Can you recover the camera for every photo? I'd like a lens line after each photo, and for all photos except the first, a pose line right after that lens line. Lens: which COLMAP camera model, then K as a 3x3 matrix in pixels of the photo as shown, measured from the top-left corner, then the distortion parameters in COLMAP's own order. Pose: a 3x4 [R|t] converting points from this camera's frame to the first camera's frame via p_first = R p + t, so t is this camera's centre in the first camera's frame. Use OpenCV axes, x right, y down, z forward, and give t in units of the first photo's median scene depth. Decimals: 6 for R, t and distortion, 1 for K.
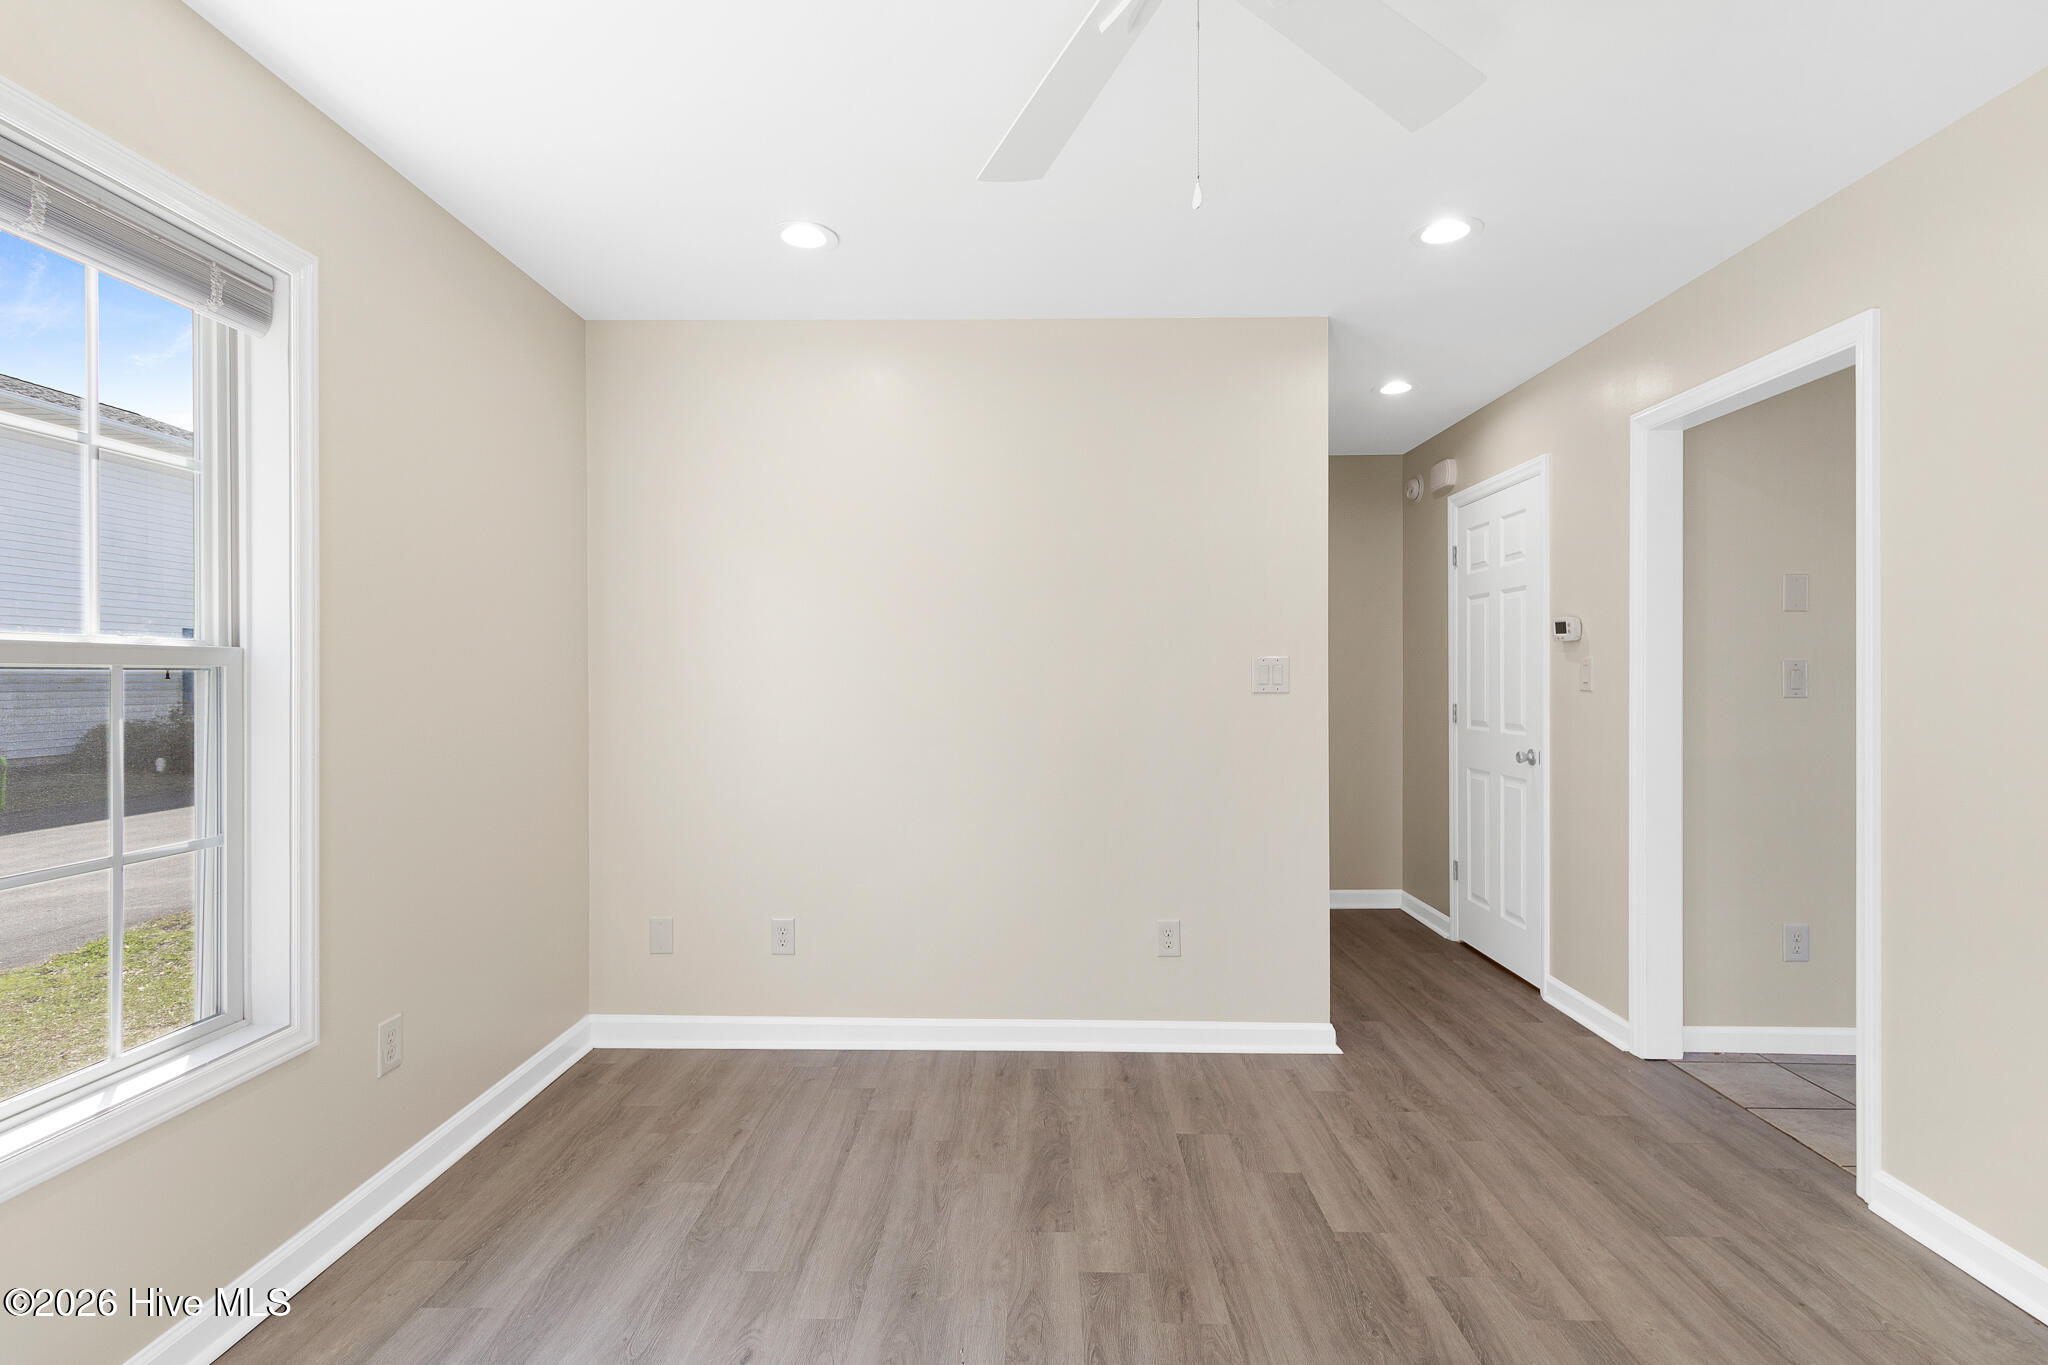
lens RADIAL K [[970.0, 0, 1040.3], [0, 970.0, 684.3], [0, 0, 1]] dist [0.005765, 0.002148]
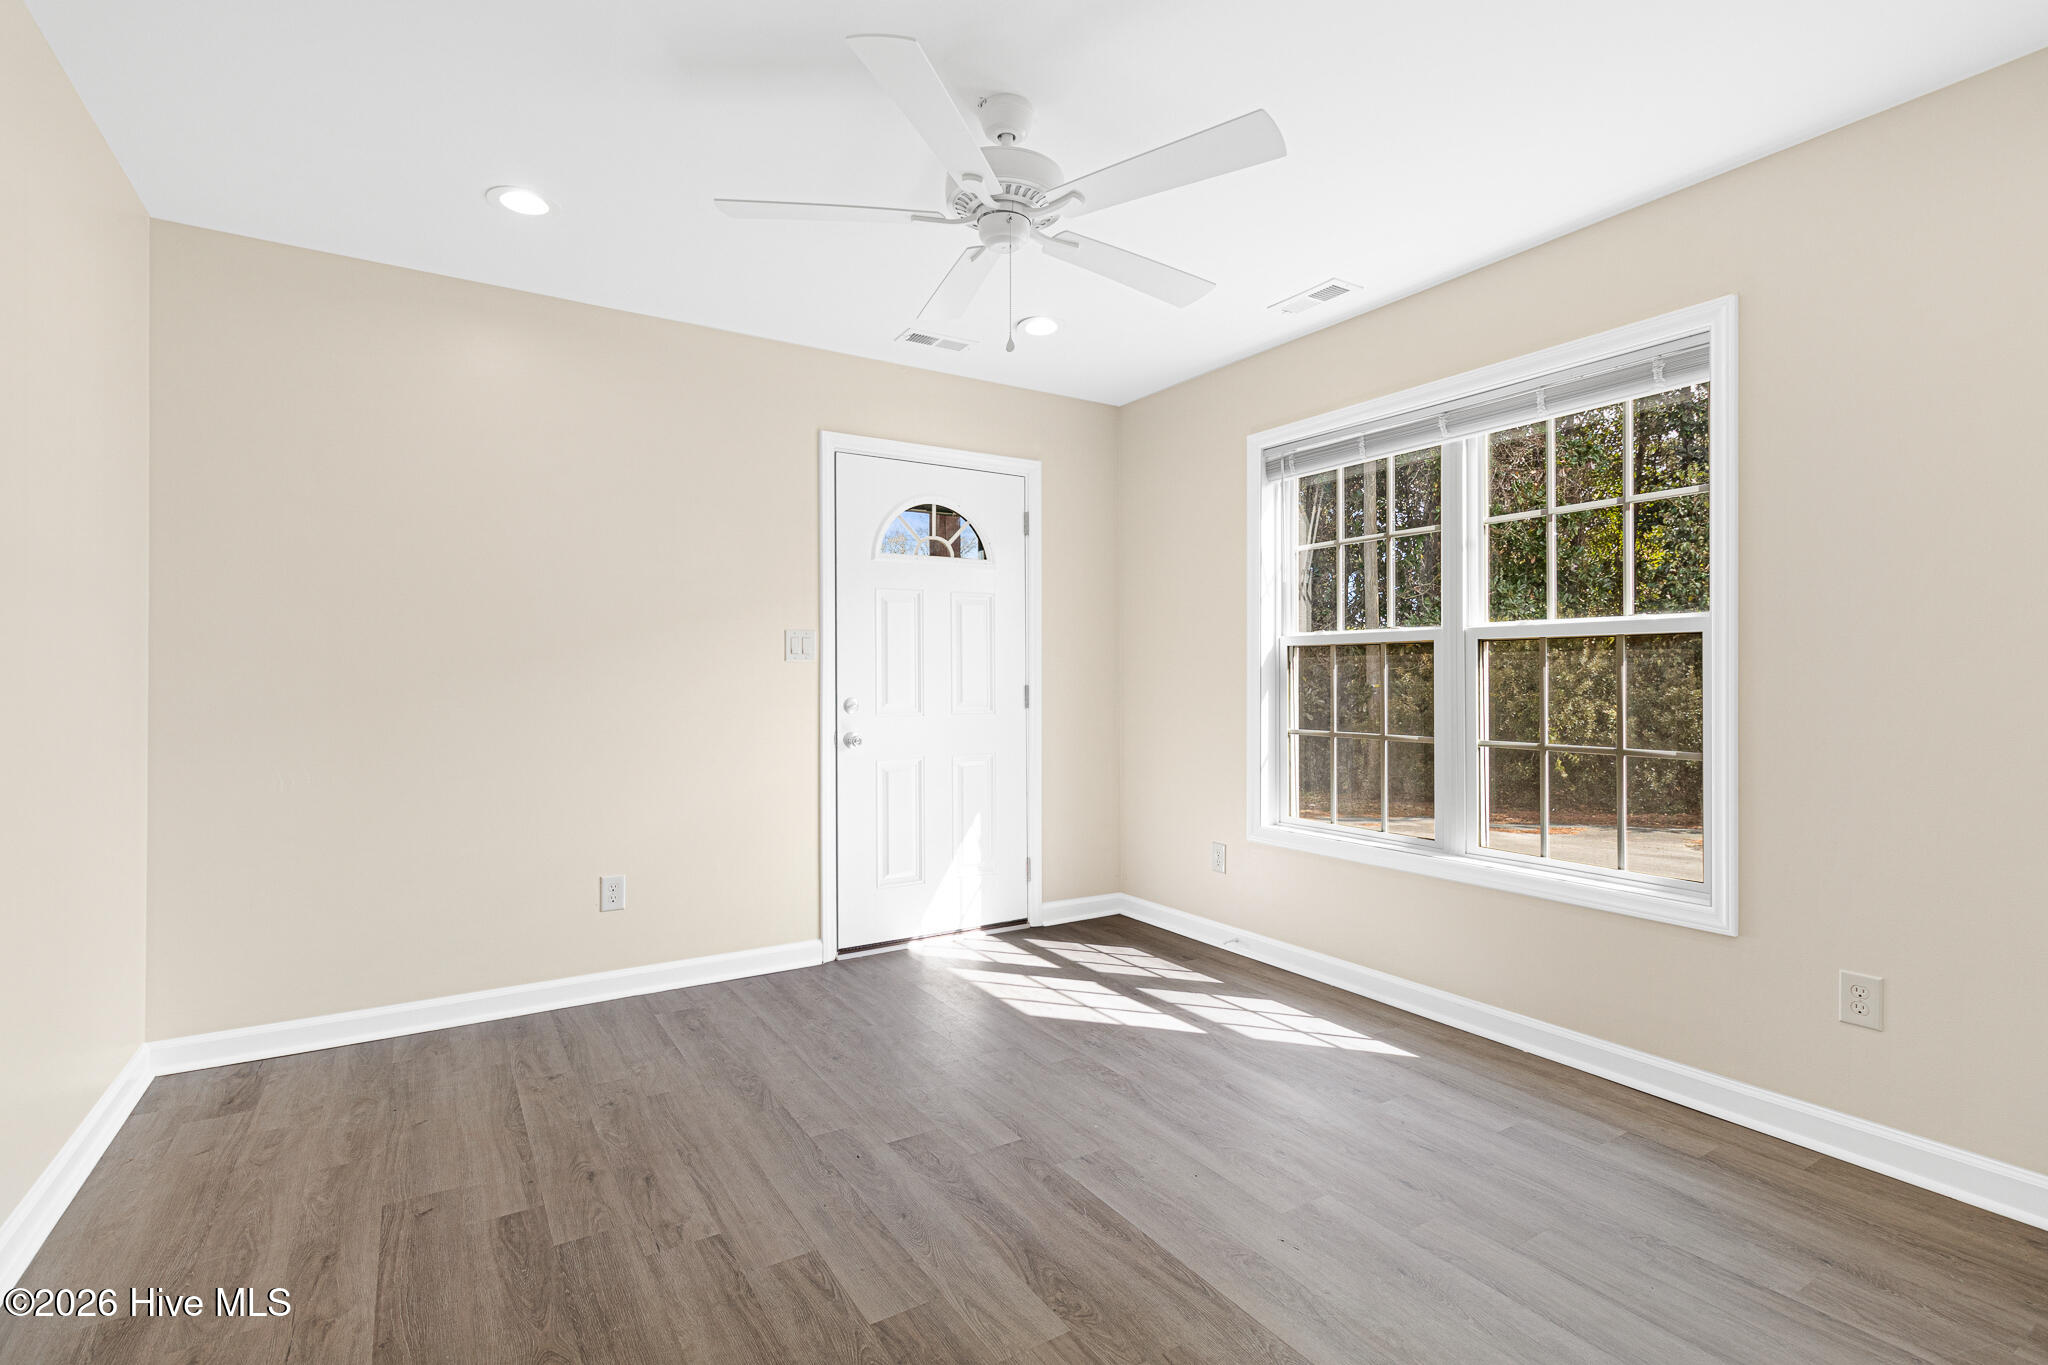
lens RADIAL K [[970.0, 0, 1018.4], [0, 970.0, 672.6], [0, 0, 1]] dist [0.005765, 0.002148]
pose [[-0.844769, -0.006337, -0.535094, 0.572831], [-0.006894, 0.999976, -0.000959, 0.039319], [0.535087, 0.002878, -0.844792, 1.316240]]
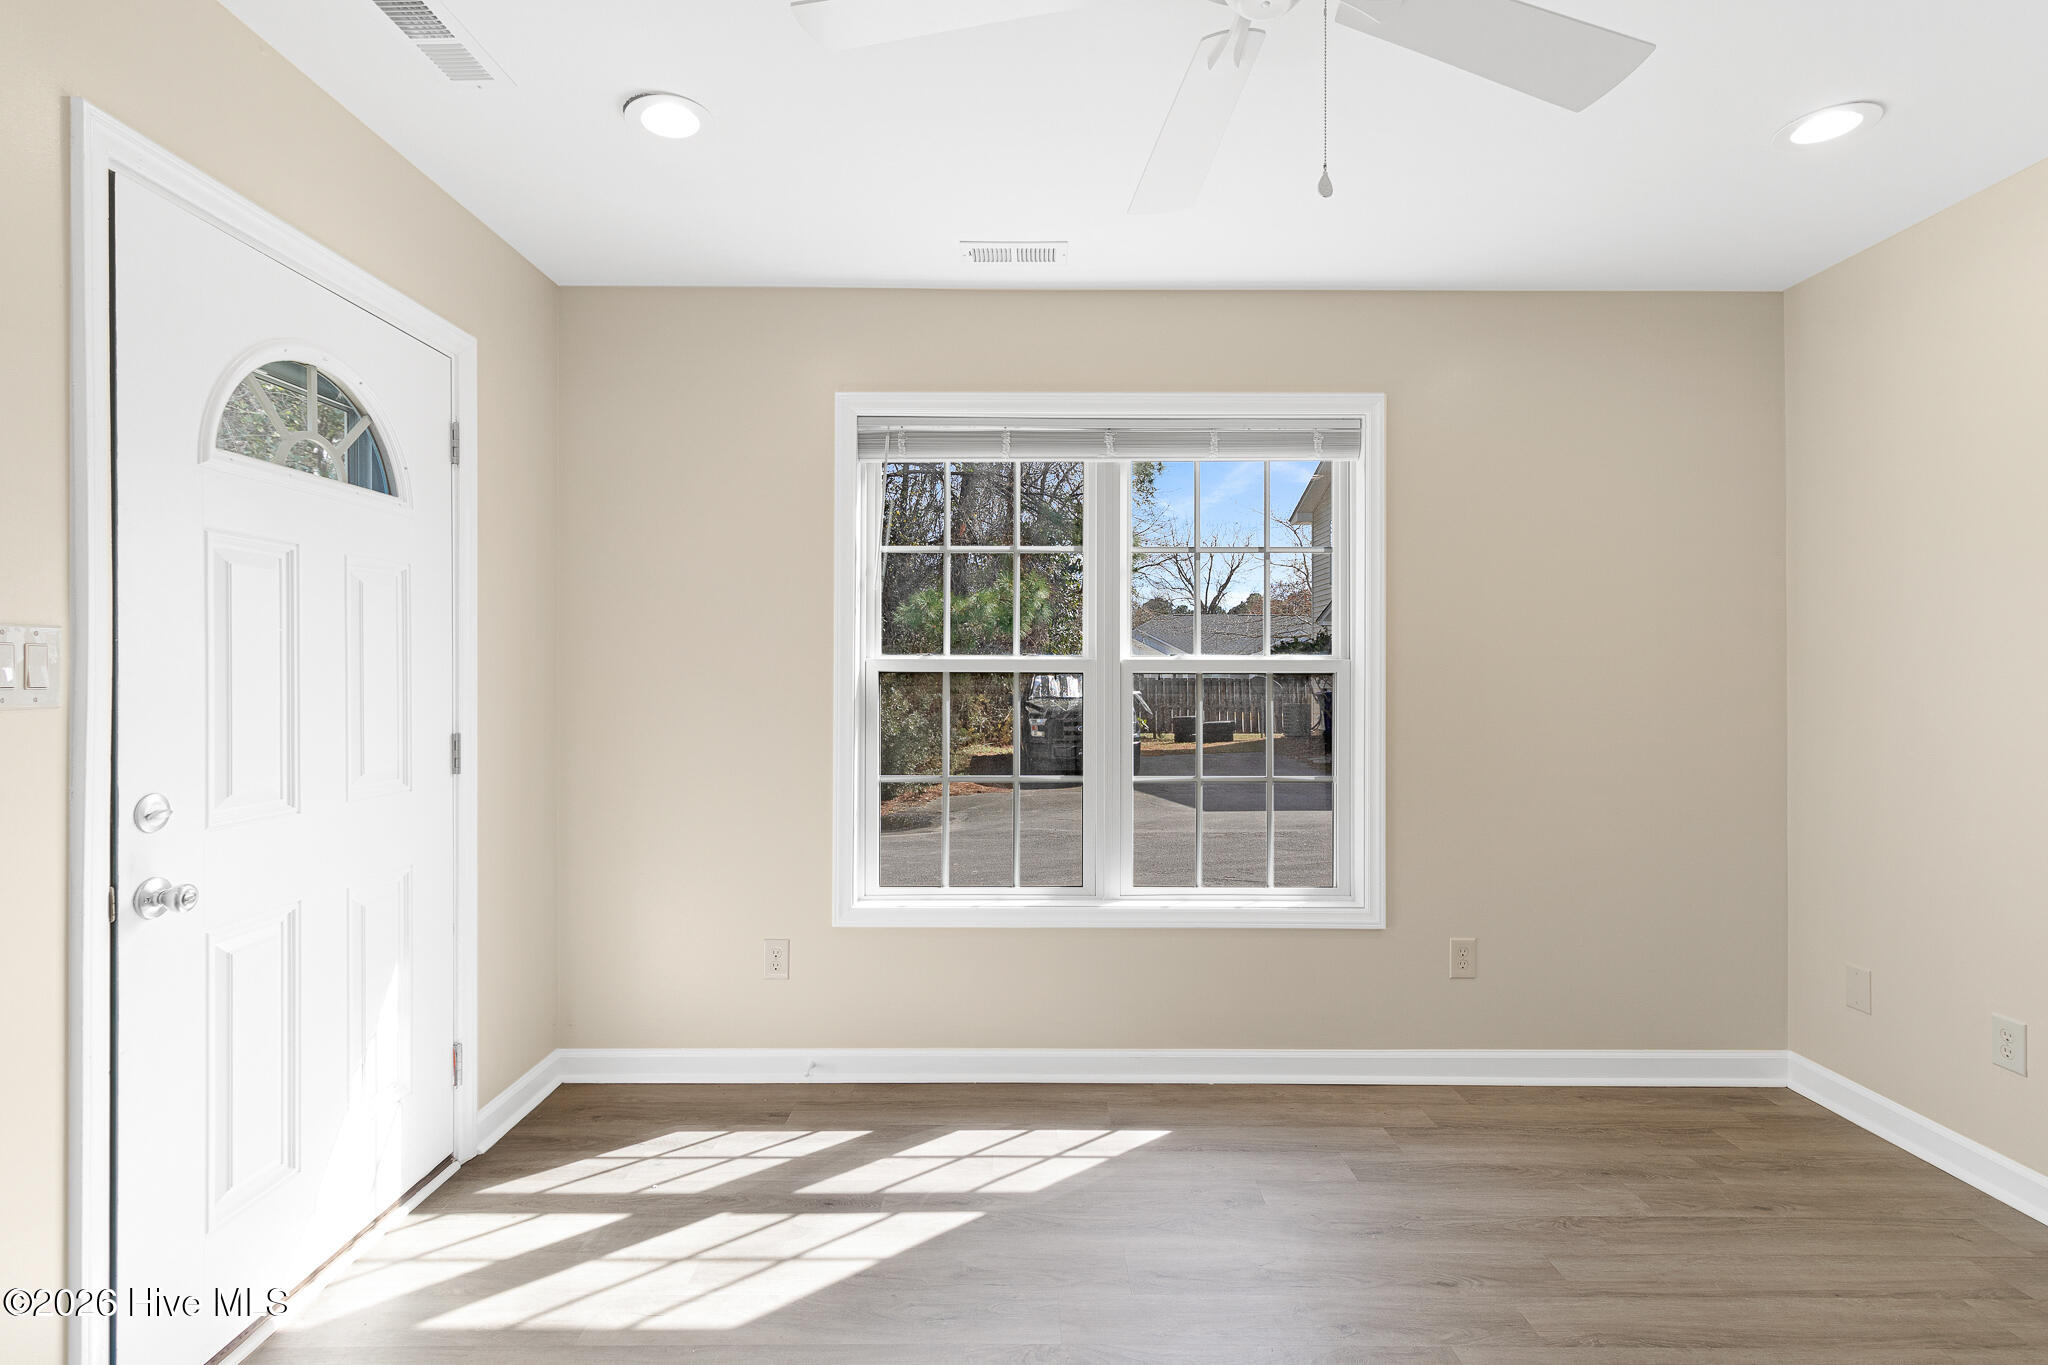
lens RADIAL K [[970.0, 0, 1019.8], [0, 970.0, 673.1], [0, 0, 1]] dist [0.005765, 0.002148]
pose [[0.013185, -0.005492, -0.999898, 0.610057], [-0.009603, 0.999938, -0.005619, -0.002099], [0.999867, 0.009676, 0.013132, 0.361982]]
